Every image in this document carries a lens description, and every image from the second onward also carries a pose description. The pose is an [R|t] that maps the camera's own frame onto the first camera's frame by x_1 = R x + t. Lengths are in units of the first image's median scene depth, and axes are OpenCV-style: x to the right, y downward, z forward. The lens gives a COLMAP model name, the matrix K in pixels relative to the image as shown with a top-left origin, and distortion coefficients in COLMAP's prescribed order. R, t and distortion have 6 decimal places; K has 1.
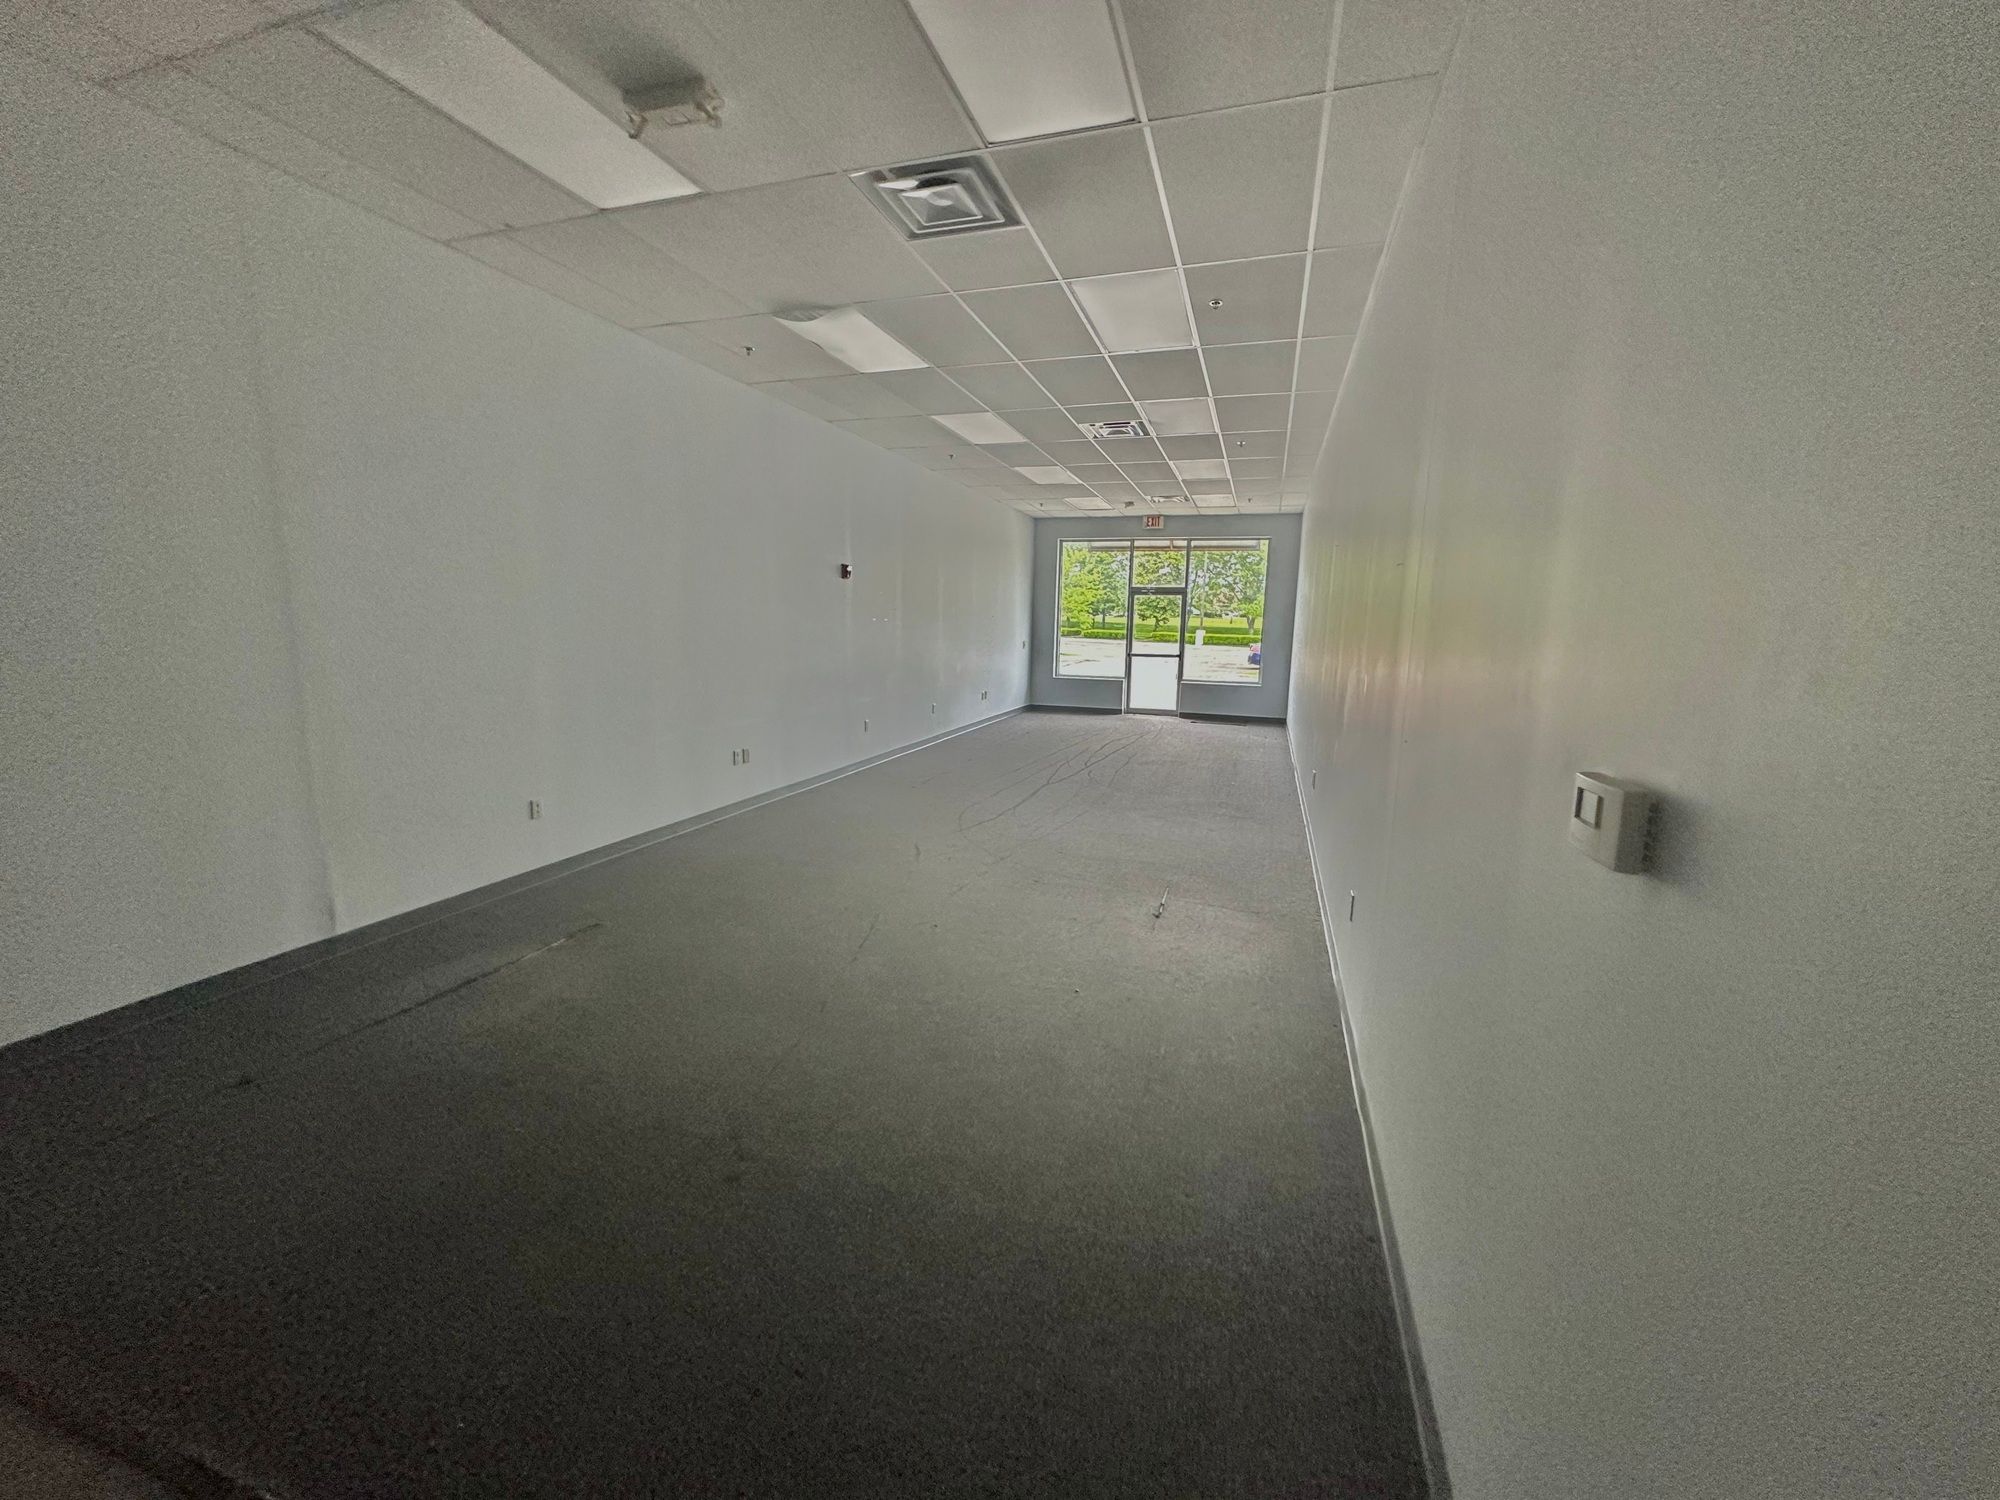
lens RADIAL K [[803.8, 0, 999.8], [0, 803.8, 749.3], [0, 0, 1]] dist [-0.002486, 0.000599]
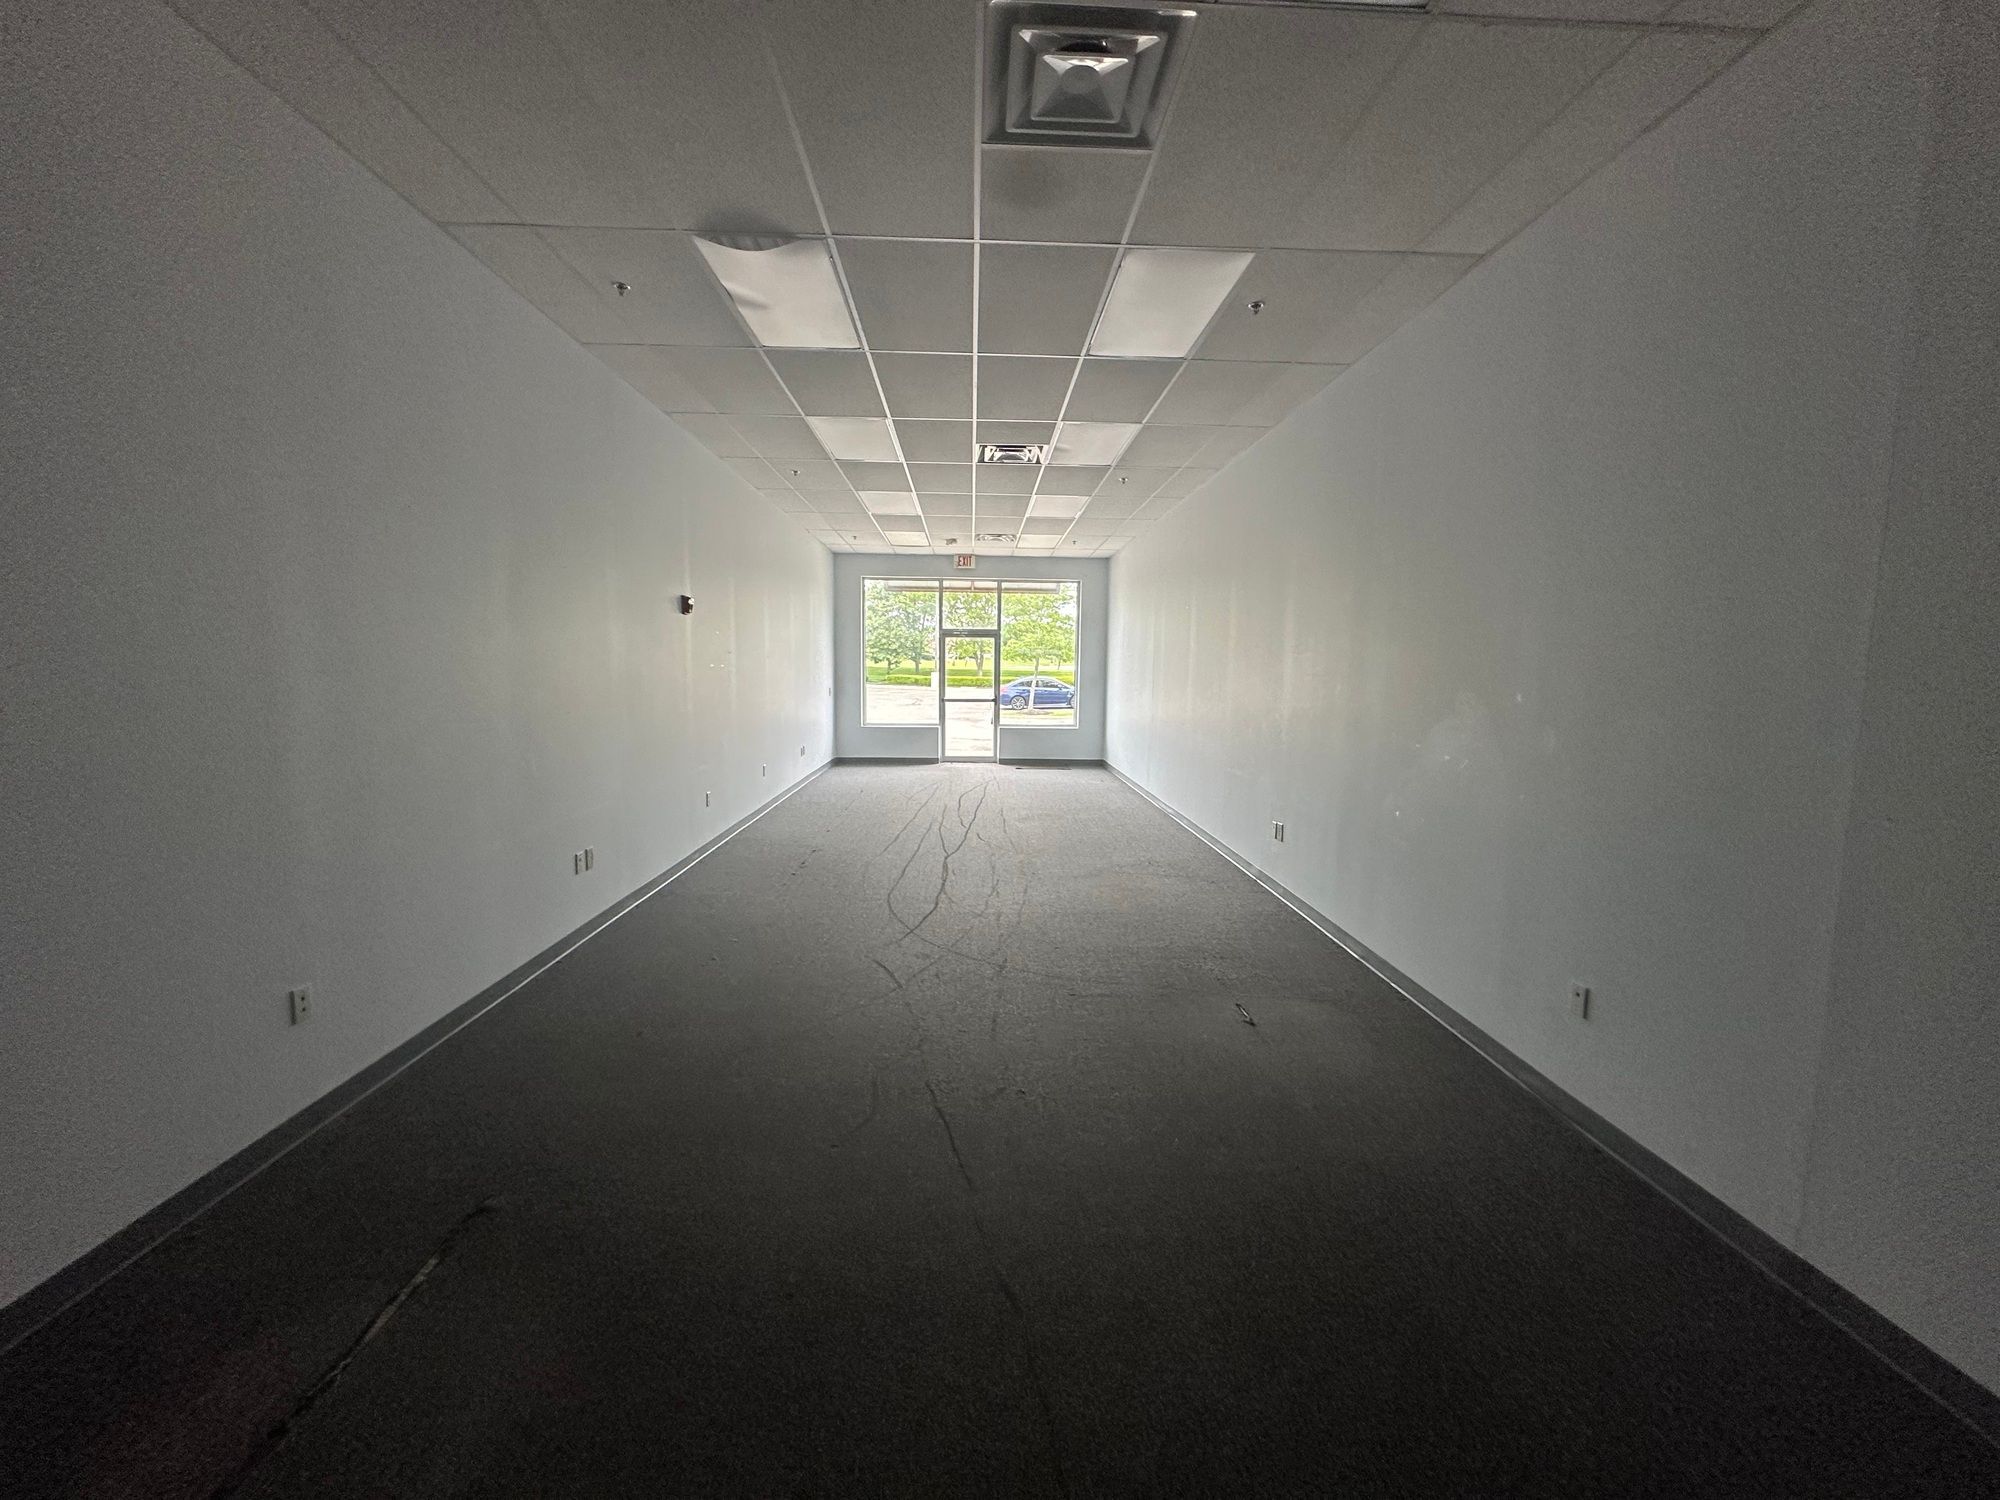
lens RADIAL K [[803.8, 0, 1002.2], [0, 803.8, 749.7], [0, 0, 1]] dist [-0.002486, 0.000599]
pose [[0.937215, -0.043756, 0.345996, -0.103563], [0.061460, 0.997293, -0.040356, -0.017986], [-0.343294, 0.059087, 0.937368, 0.099117]]
